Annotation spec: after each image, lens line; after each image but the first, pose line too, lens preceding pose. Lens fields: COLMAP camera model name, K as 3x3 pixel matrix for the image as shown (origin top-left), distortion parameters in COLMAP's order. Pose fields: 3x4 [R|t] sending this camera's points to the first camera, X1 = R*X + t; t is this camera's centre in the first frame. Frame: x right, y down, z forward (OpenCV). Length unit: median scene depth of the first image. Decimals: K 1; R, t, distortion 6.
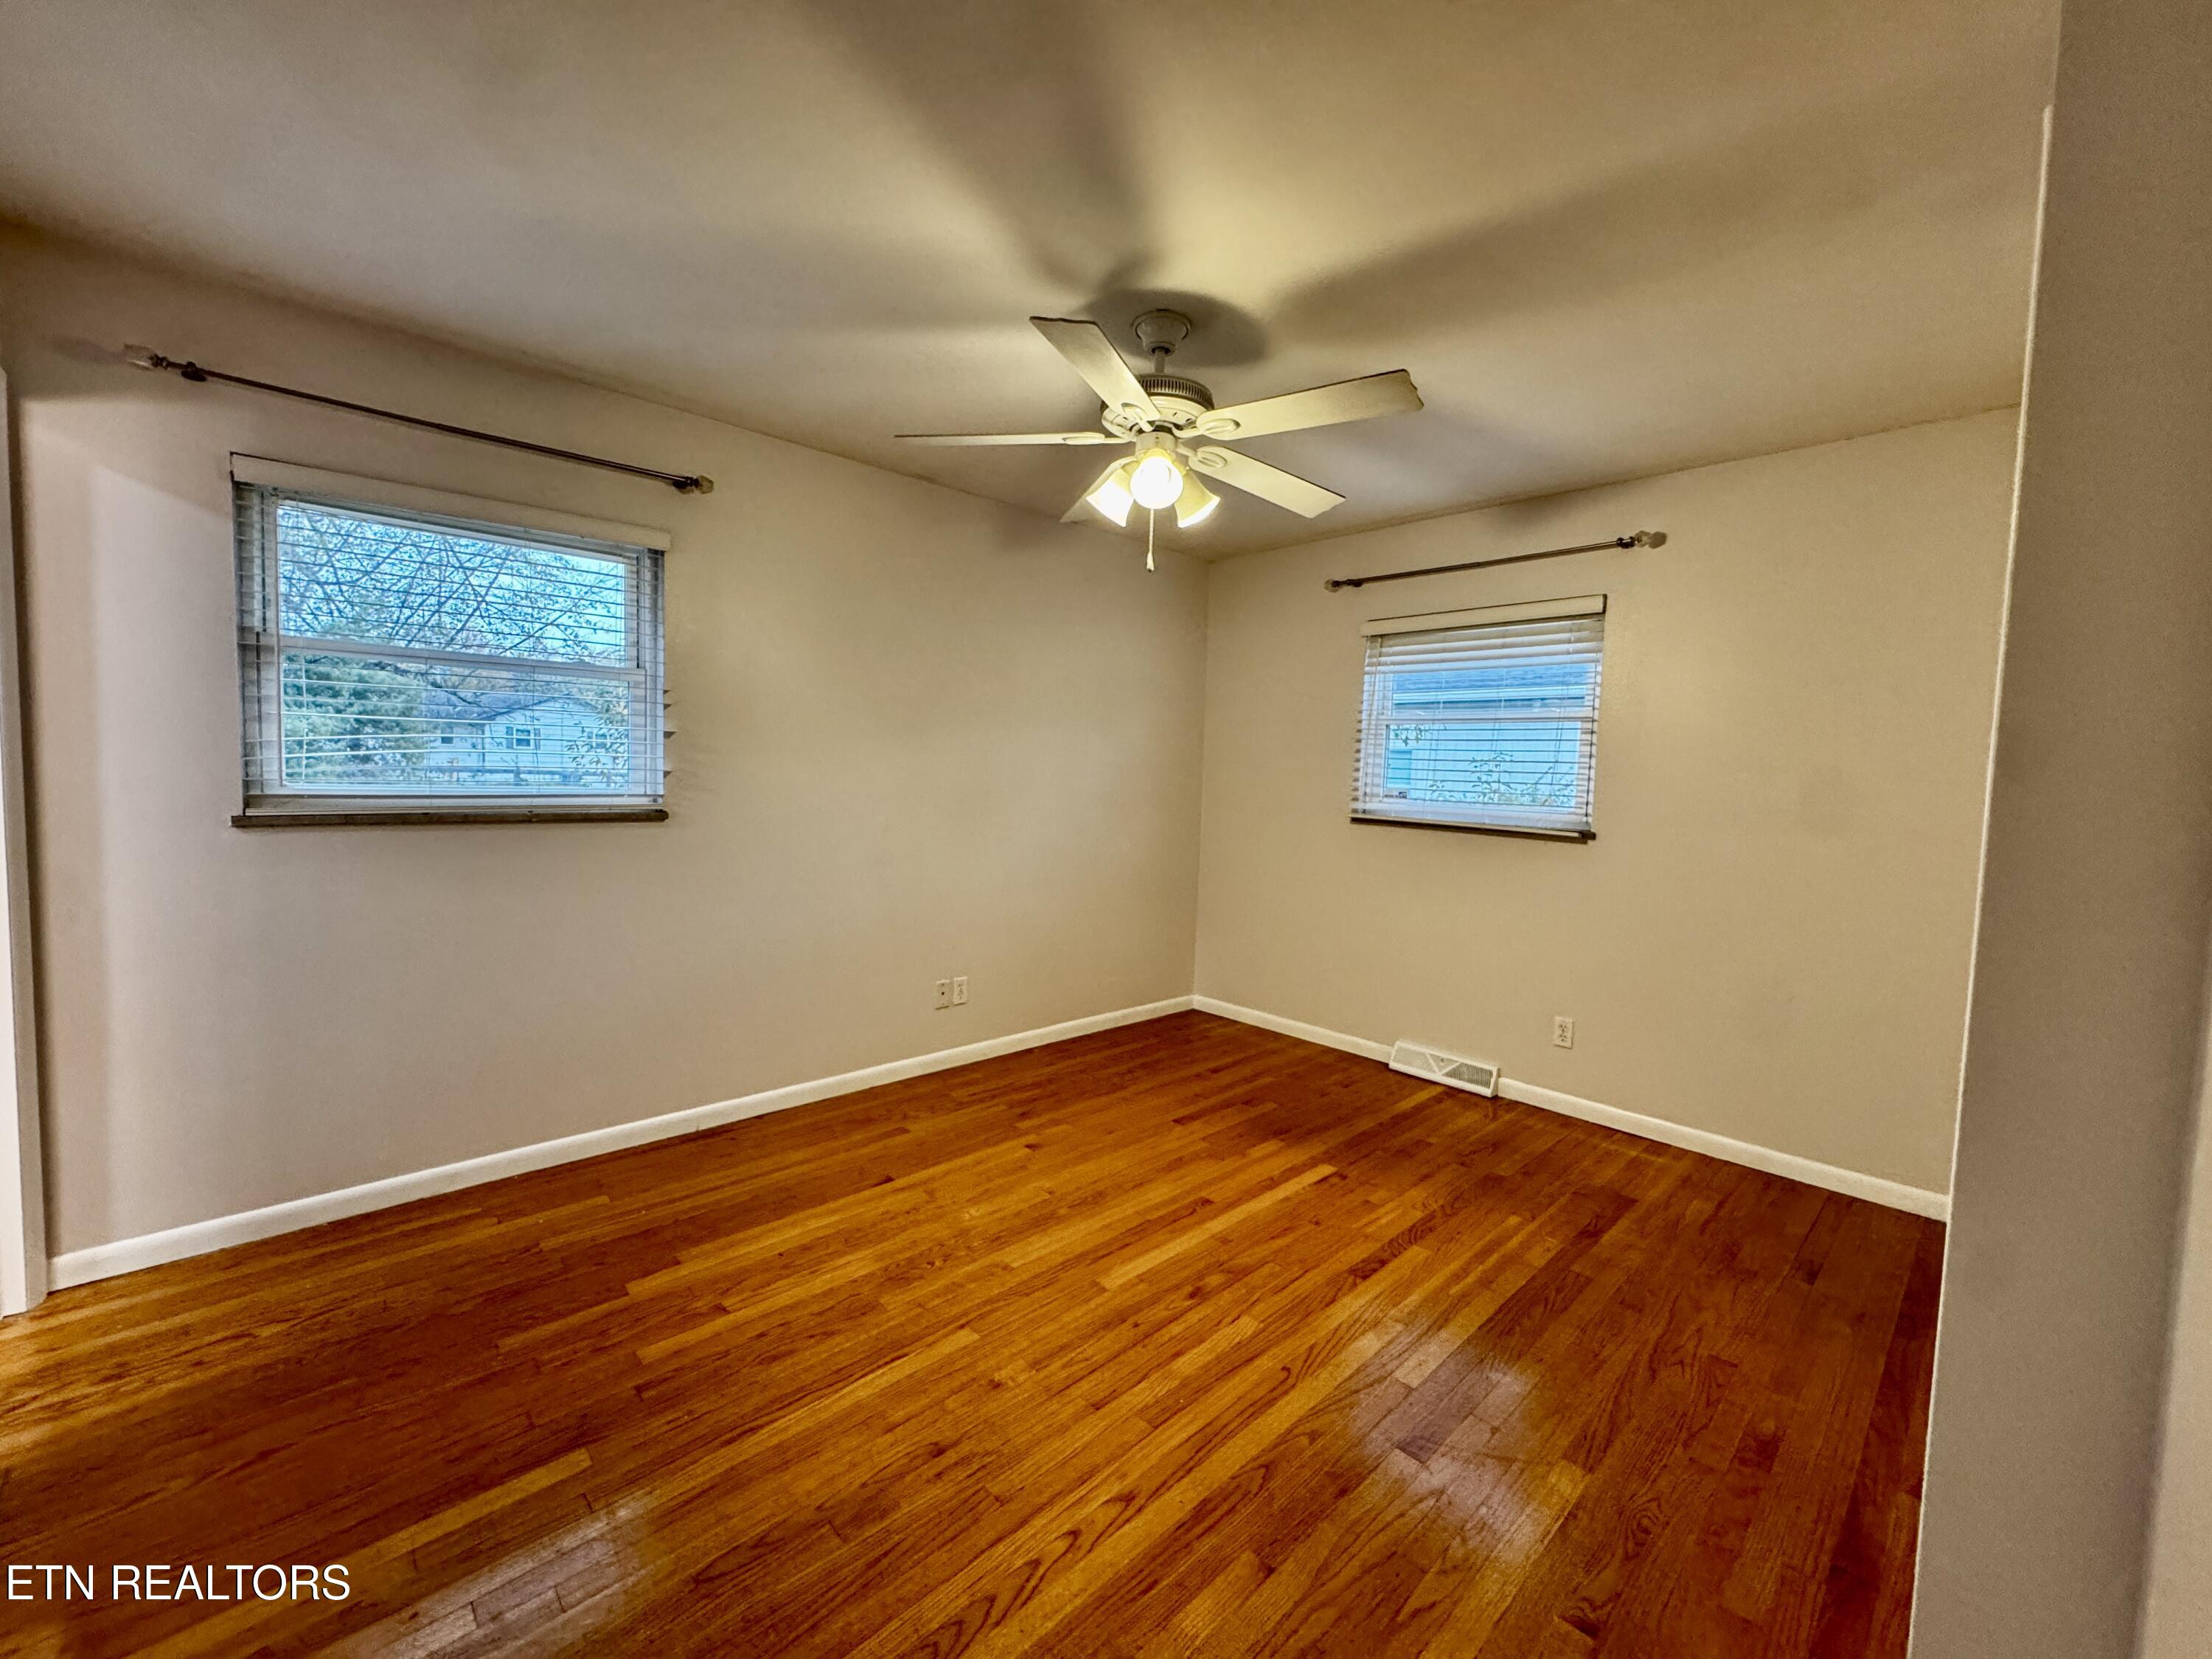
lens RADIAL K [[882.7, 0, 1102.4], [0, 882.7, 828.6], [0, 0, 1]] dist [-0.003156, 0.000063]
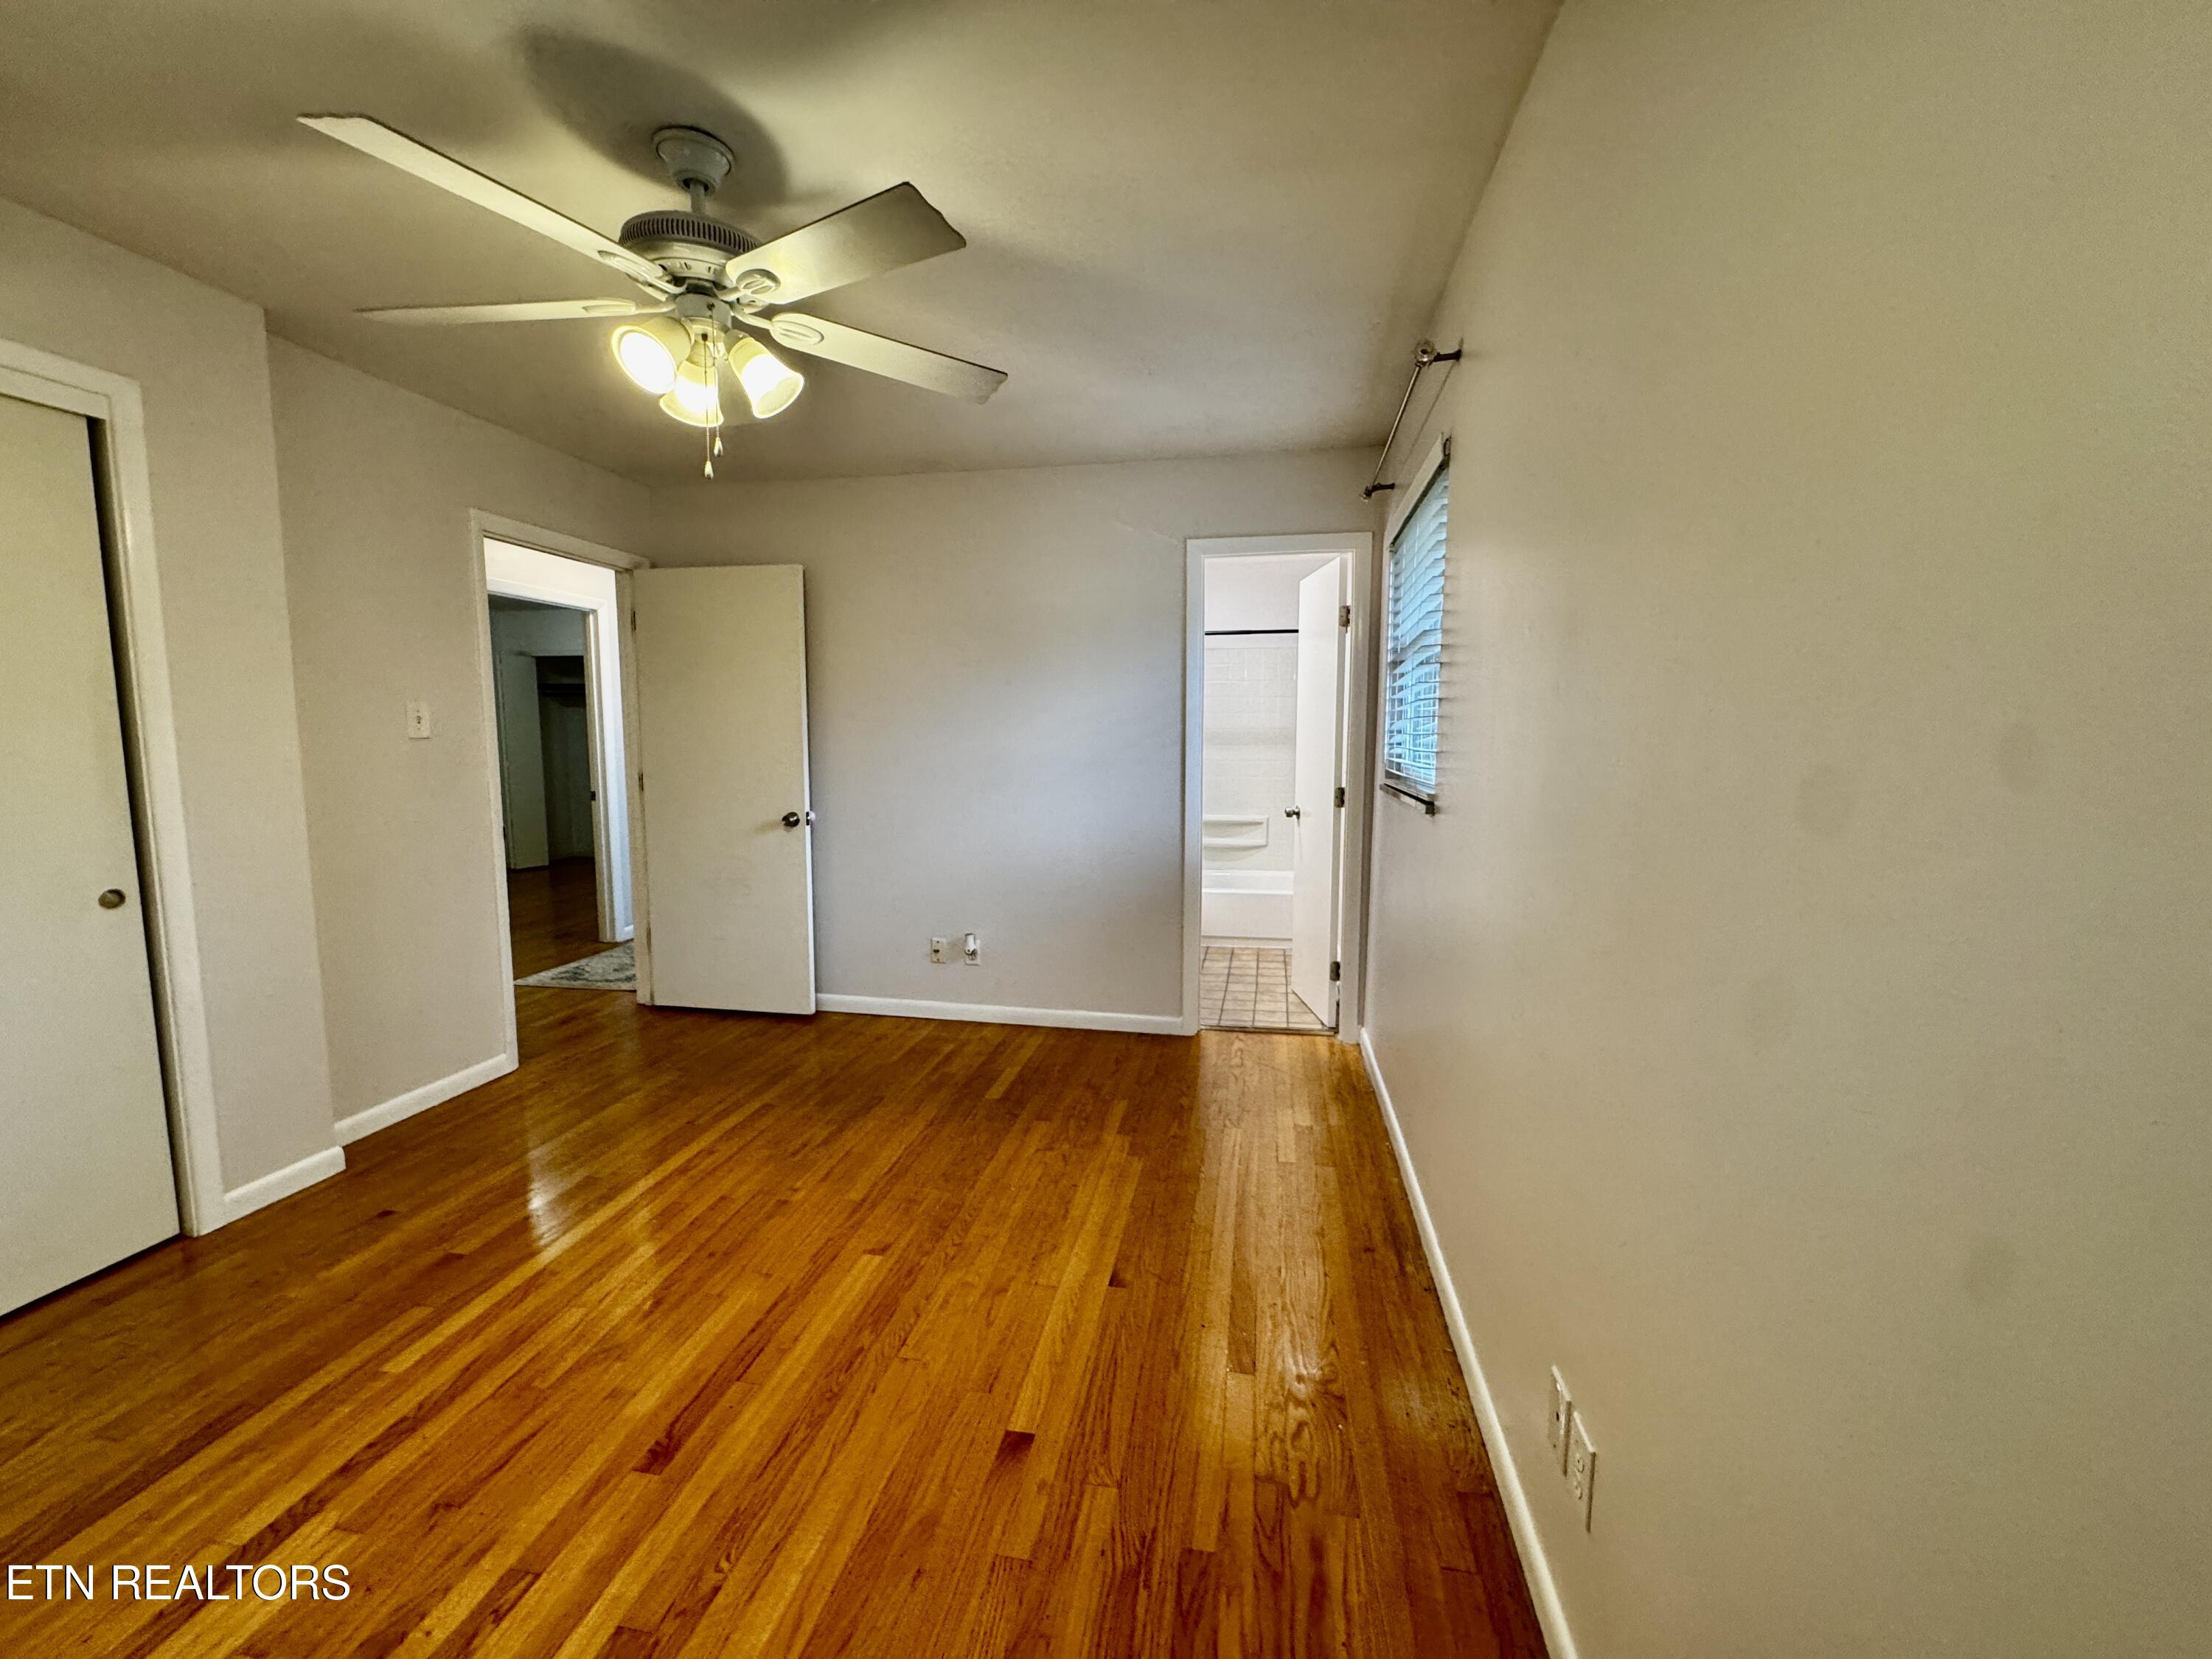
lens RADIAL K [[882.7, 0, 1107.0], [0, 882.7, 827.4], [0, 0, 1]] dist [-0.003156, 0.000063]
pose [[-0.806646, 0.033865, -0.590064, 0.269300], [-0.056434, 0.989383, 0.133931, -0.121869], [0.588334, 0.141334, -0.796170, 2.095685]]
